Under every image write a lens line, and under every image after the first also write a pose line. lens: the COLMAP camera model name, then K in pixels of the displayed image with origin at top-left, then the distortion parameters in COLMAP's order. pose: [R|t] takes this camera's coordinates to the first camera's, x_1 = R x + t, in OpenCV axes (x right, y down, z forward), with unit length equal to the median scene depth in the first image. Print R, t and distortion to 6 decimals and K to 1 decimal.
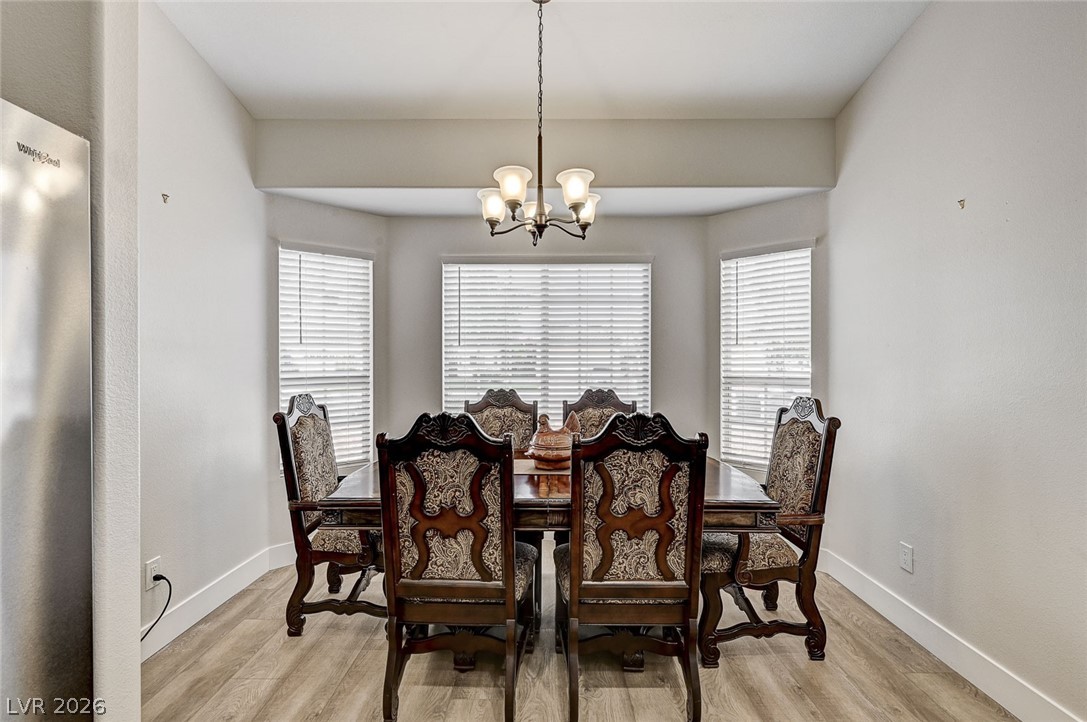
lens RADIAL K [[484.2, 0, 546.6], [0, 484.2, 365.1], [0, 0, 1]] dist [-0.000710, 0.002494]
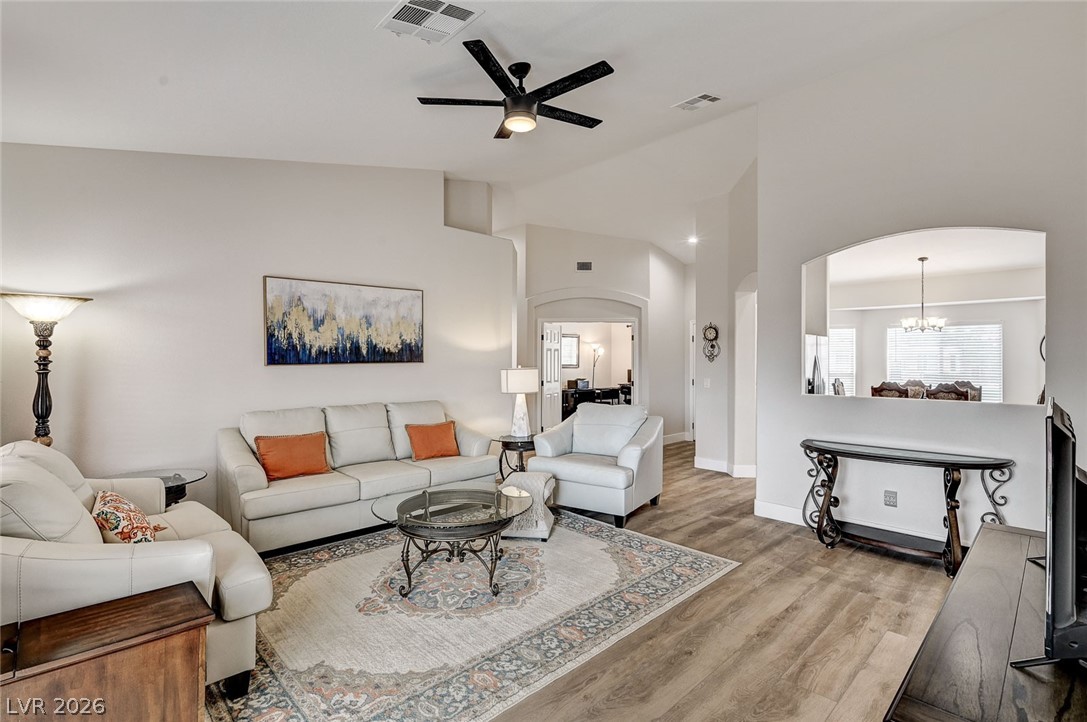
lens RADIAL K [[499.9, 0, 544.9], [0, 499.9, 361.4], [0, 0, 1]] dist [-0.001203, 0.002532]
pose [[0.696203, 0.004193, -0.717833, 0.792912], [-0.014122, 0.999869, -0.007855, -0.002009], [0.717706, 0.015606, 0.696171, -4.034245]]
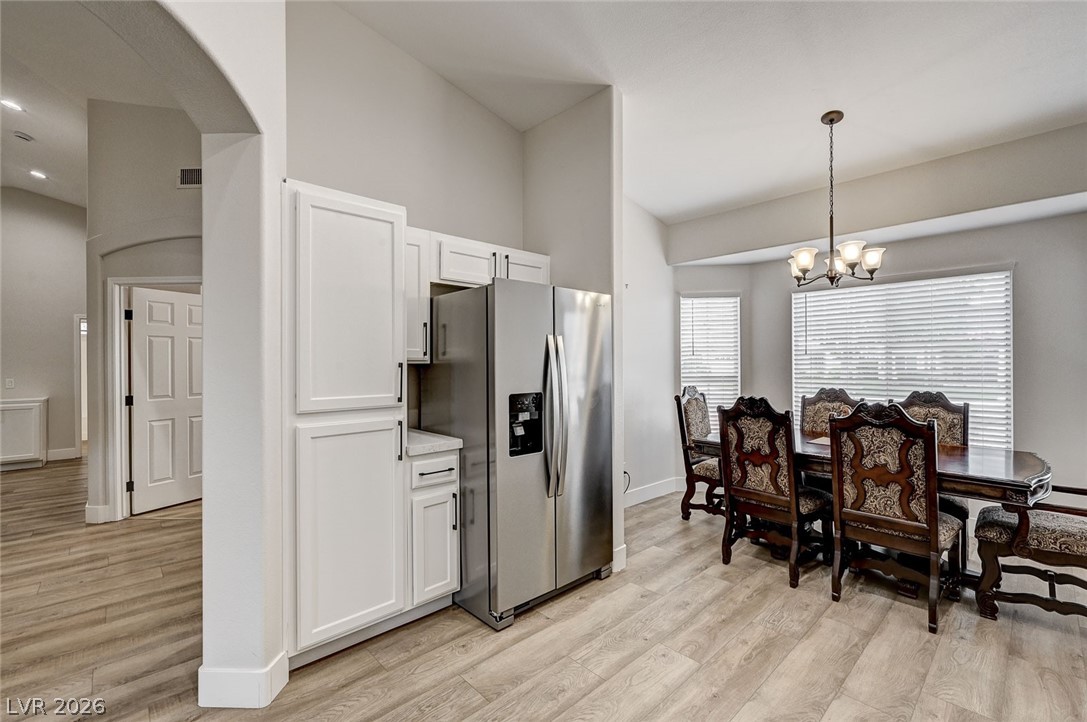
lens RADIAL K [[484.2, 0, 540.3], [0, 484.2, 353.0], [0, 0, 1]] dist [-0.000710, 0.002494]
pose [[0.680588, -0.016572, -0.732479, 0.568150], [-0.003261, 0.999666, -0.025647, -0.016358], [0.732659, 0.019844, 0.680306, -0.814004]]
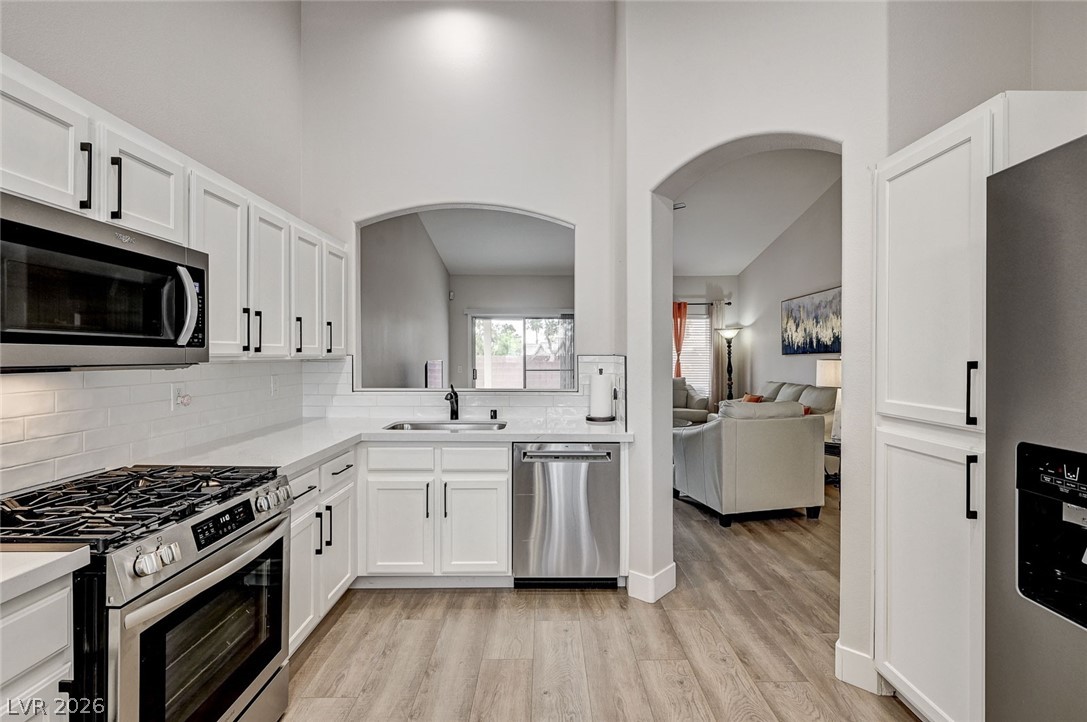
lens RADIAL K [[499.9, 0, 547.2], [0, 499.9, 358.7], [0, 0, 1]] dist [-0.001203, 0.002532]
pose [[-0.999939, 0.000095, -0.011033, 0.027425], [-0.000155, 0.999744, 0.022618, -0.046619], [0.011032, 0.022618, -0.999683, 0.727659]]
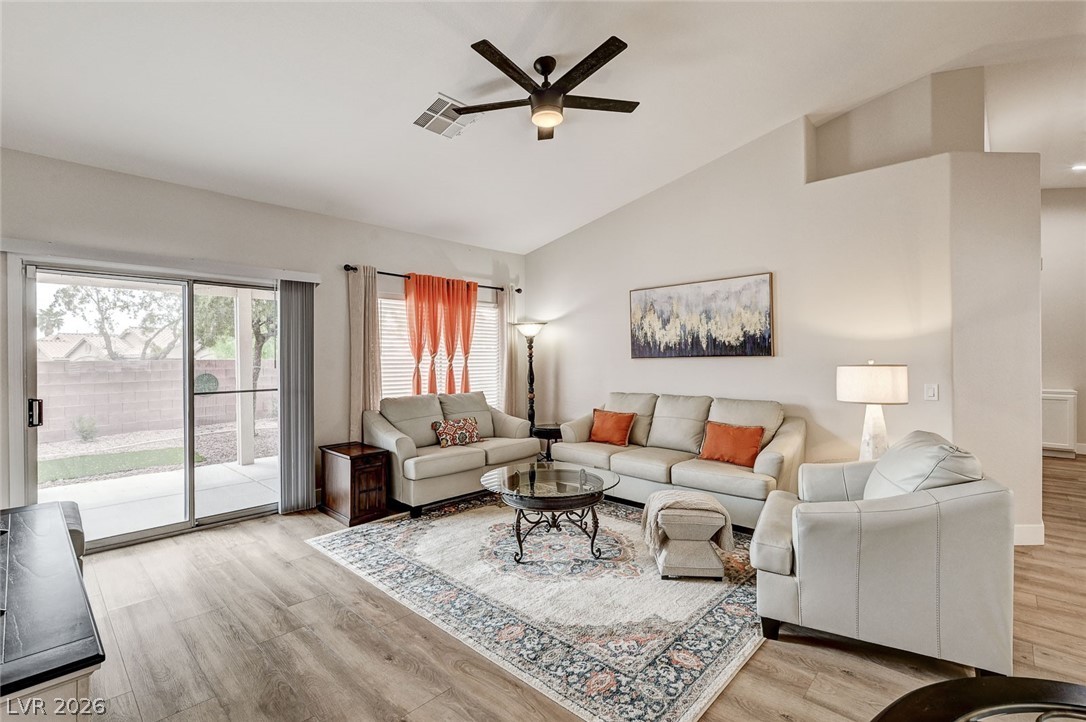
lens RADIAL K [[483.7, 0, 550.8], [0, 483.7, 357.9], [0, 0, 1]] dist [-0.000710, 0.002494]
pose [[-0.668967, 0.006787, -0.743261, 0.743887], [-0.006310, 0.999870, 0.014809, -0.029654], [0.743265, 0.014597, -0.668838, -1.606012]]
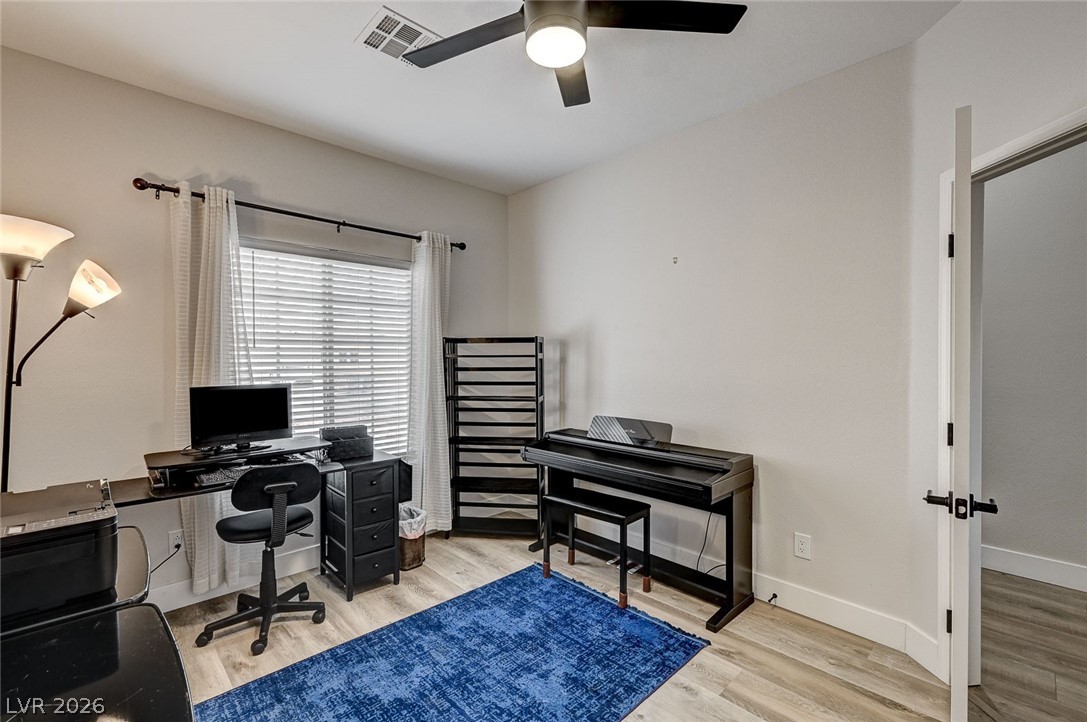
lens RADIAL K [[484.2, 0, 559.4], [0, 484.2, 358.0], [0, 0, 1]] dist [-0.000710, 0.002494]
pose [[0.705018, -0.003656, 0.709180, -3.568424], [0.016124, 0.999811, -0.010875, -0.011514], [-0.709006, 0.019102, 0.704944, -0.175148]]
